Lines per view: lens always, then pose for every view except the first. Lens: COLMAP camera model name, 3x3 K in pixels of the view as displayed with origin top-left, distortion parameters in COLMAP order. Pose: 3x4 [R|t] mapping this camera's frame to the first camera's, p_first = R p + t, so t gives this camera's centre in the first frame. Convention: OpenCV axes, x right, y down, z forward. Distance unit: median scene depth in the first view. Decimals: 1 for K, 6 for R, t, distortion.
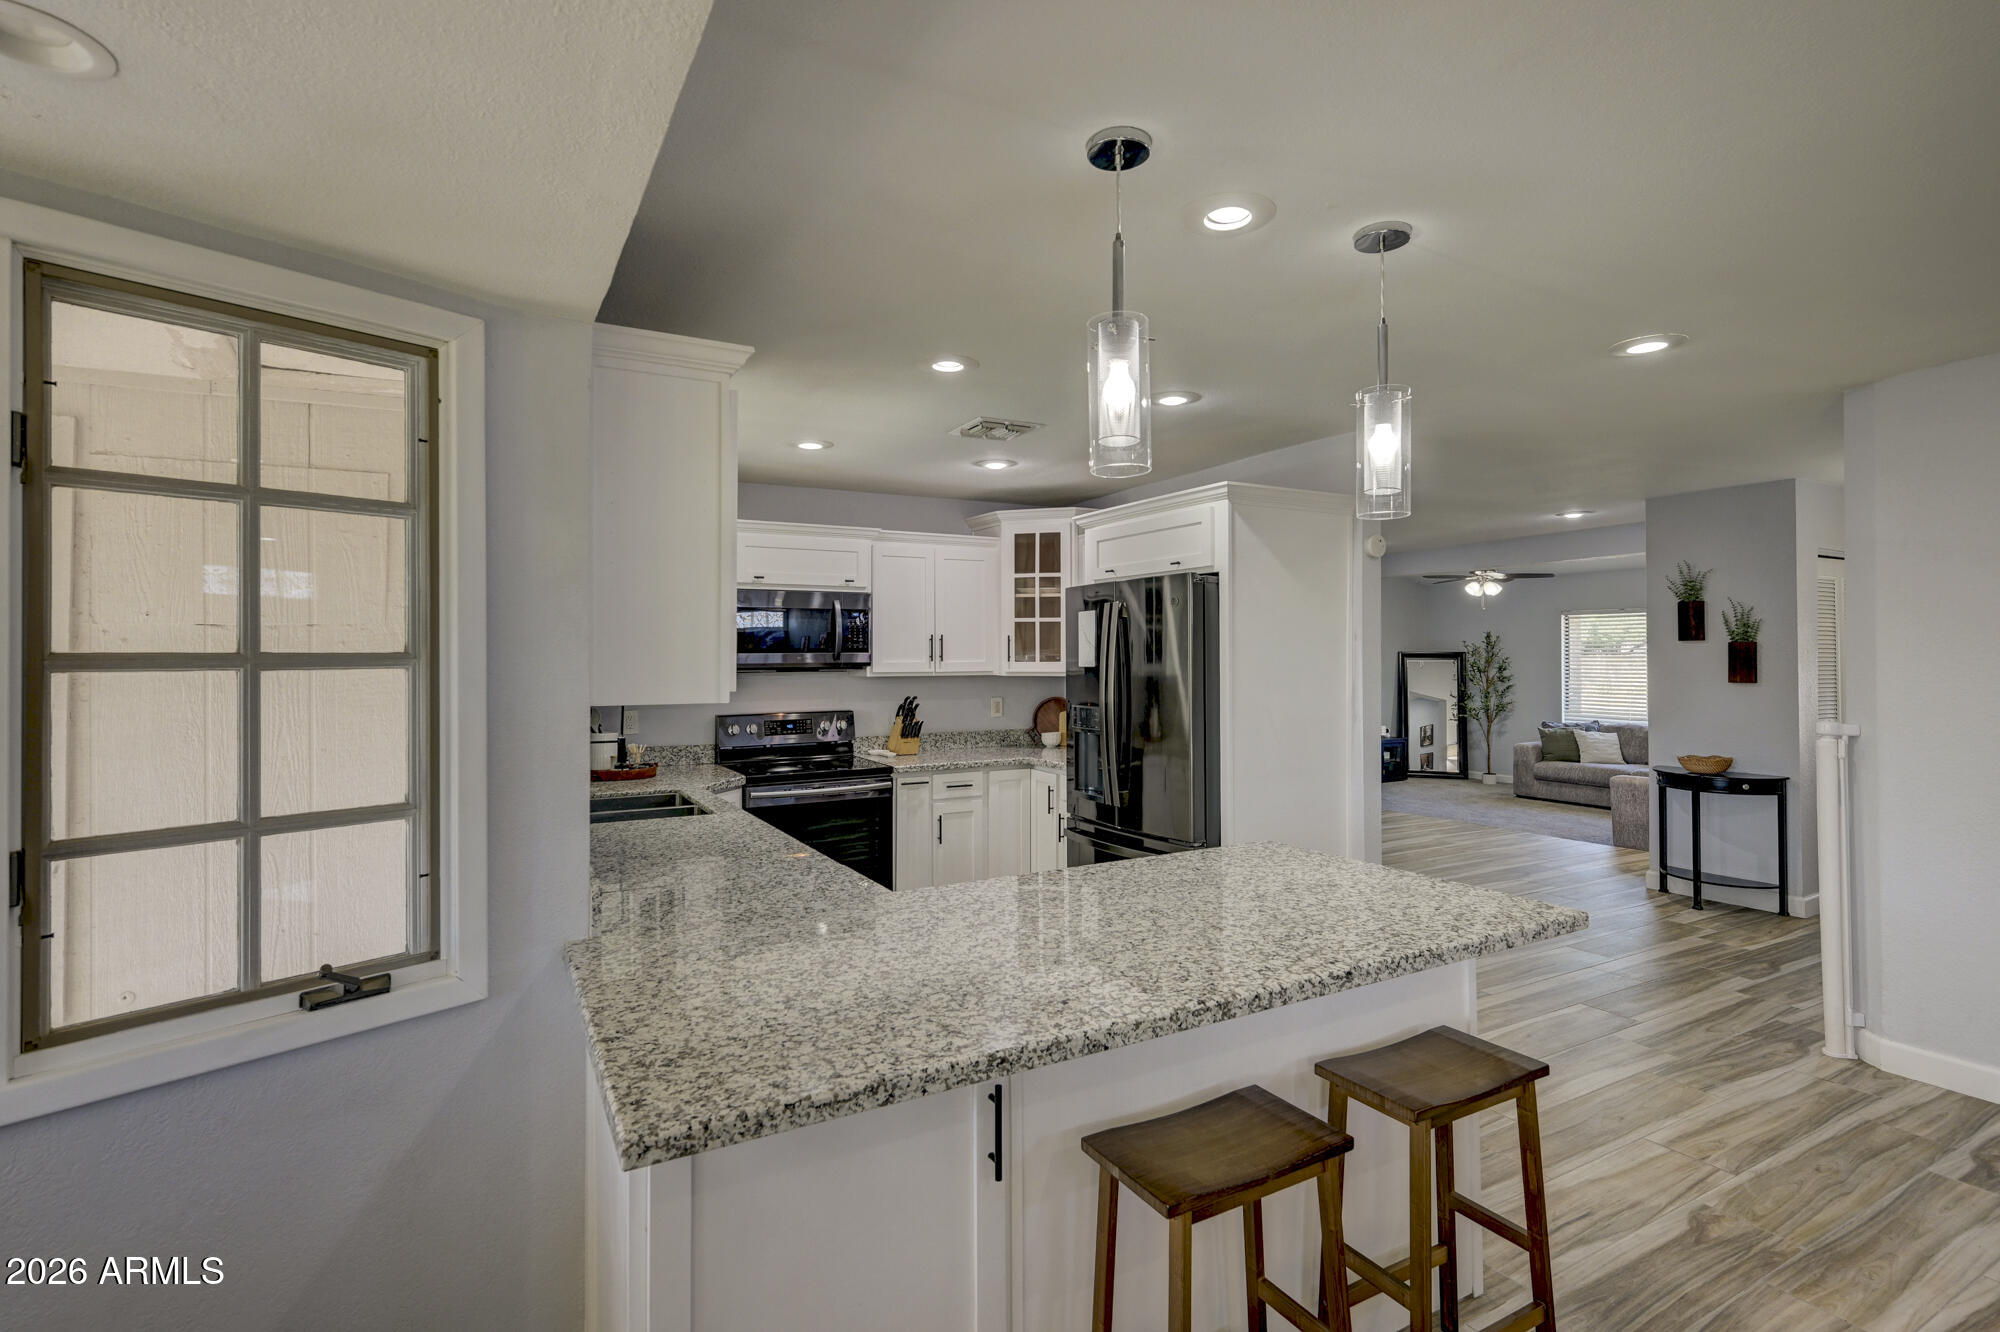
lens RADIAL K [[950.0, 0, 1006.6], [0, 950.0, 657.9], [0, 0, 1]] dist [-0.000273, -0.000061]
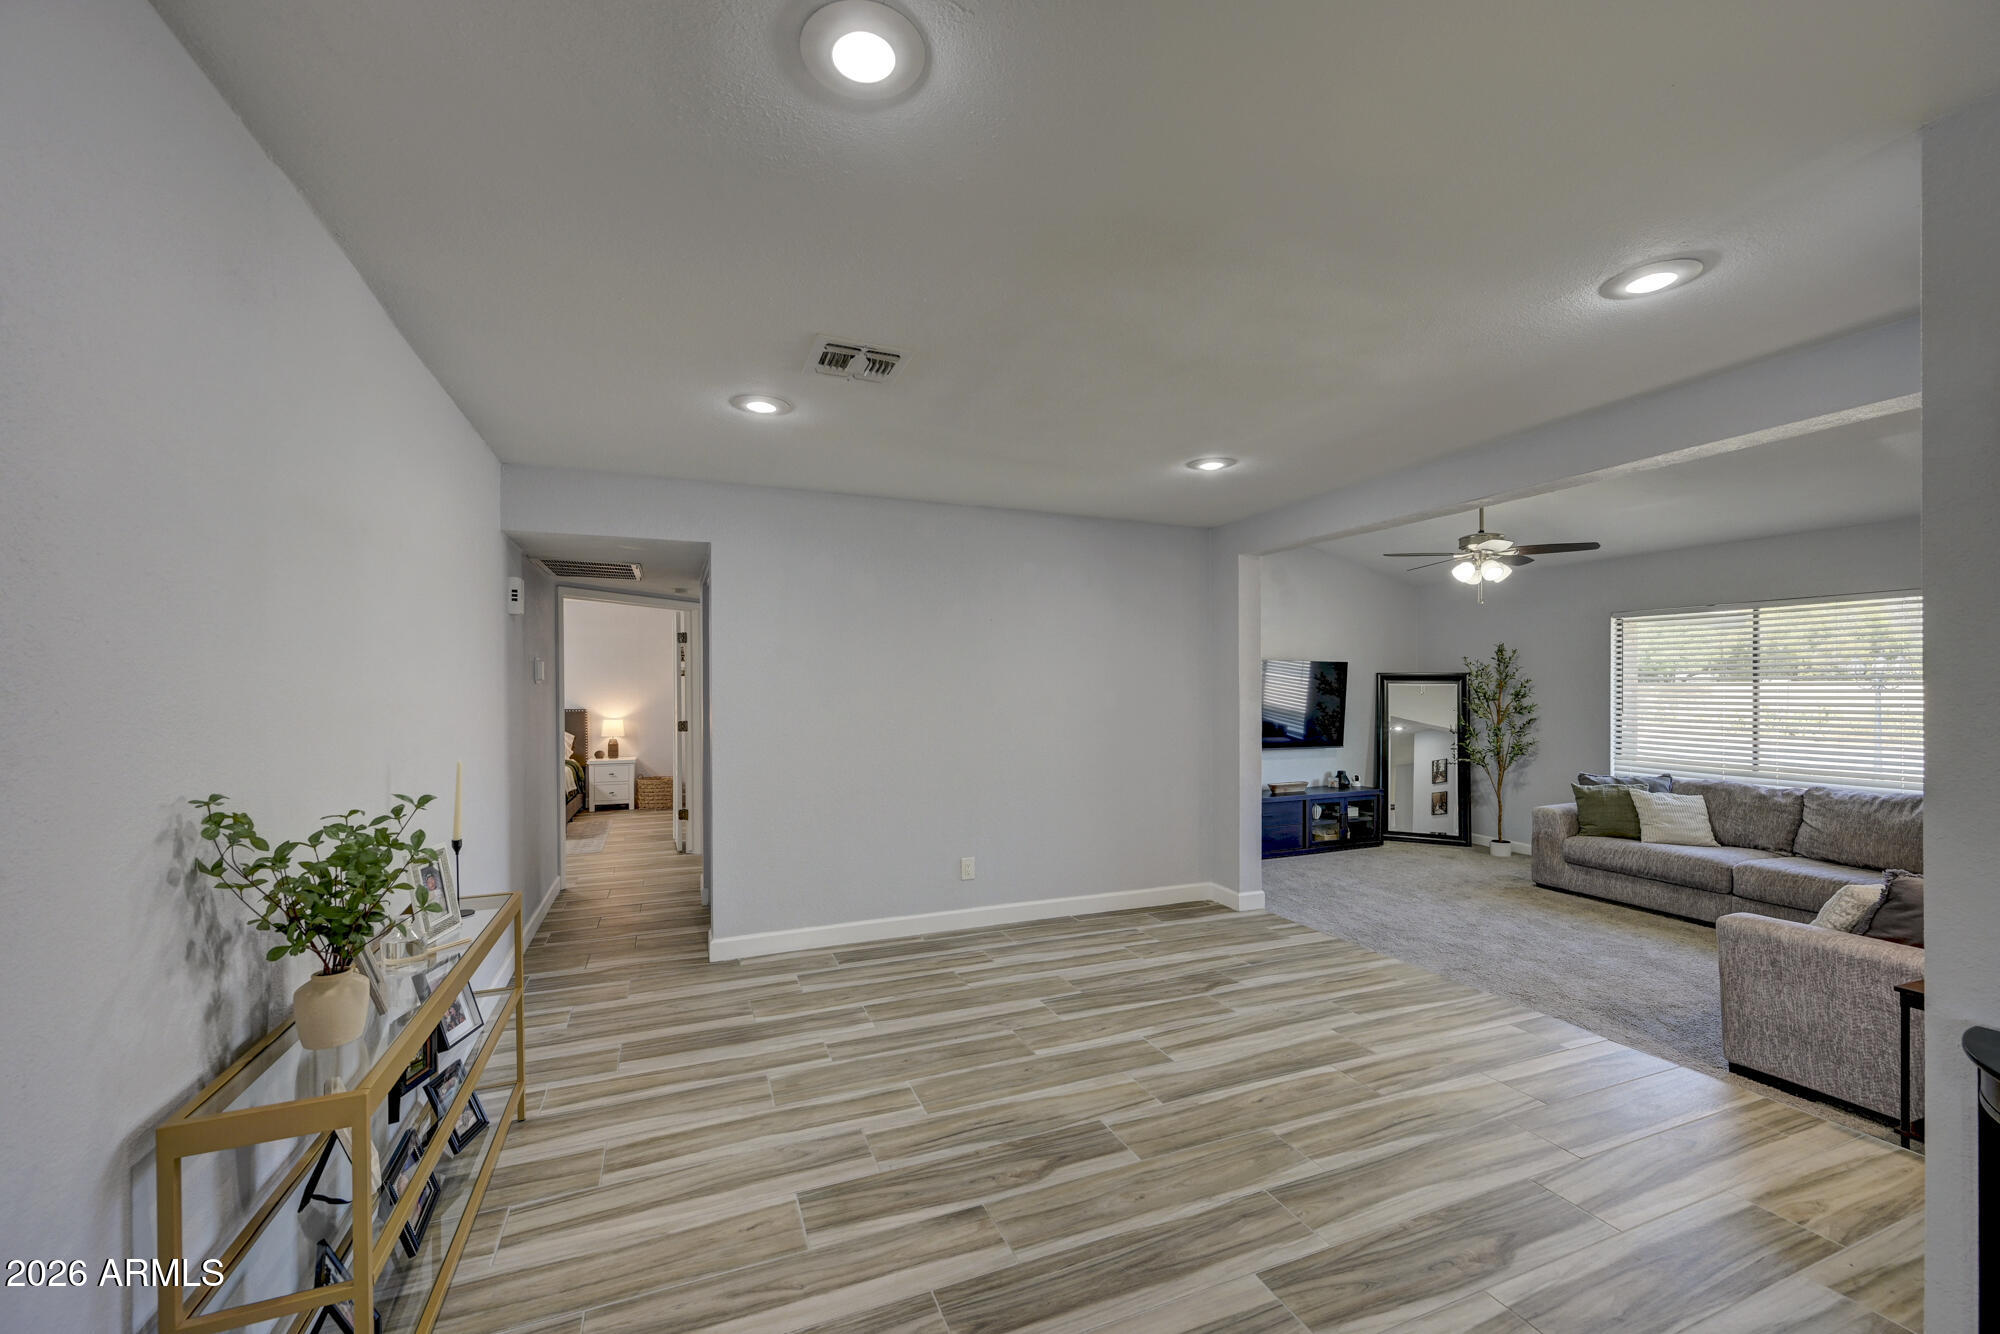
lens RADIAL K [[792.0, 0, 1001.8], [0, 792.0, 700.3], [0, 0, 1]] dist [-0.002840, -0.000200]
pose [[0.992118, -0.000630, -0.125302, 0.452891], [0.003033, 0.999815, 0.018988, 0.005527], [0.125267, -0.019218, 0.991937, 0.781244]]
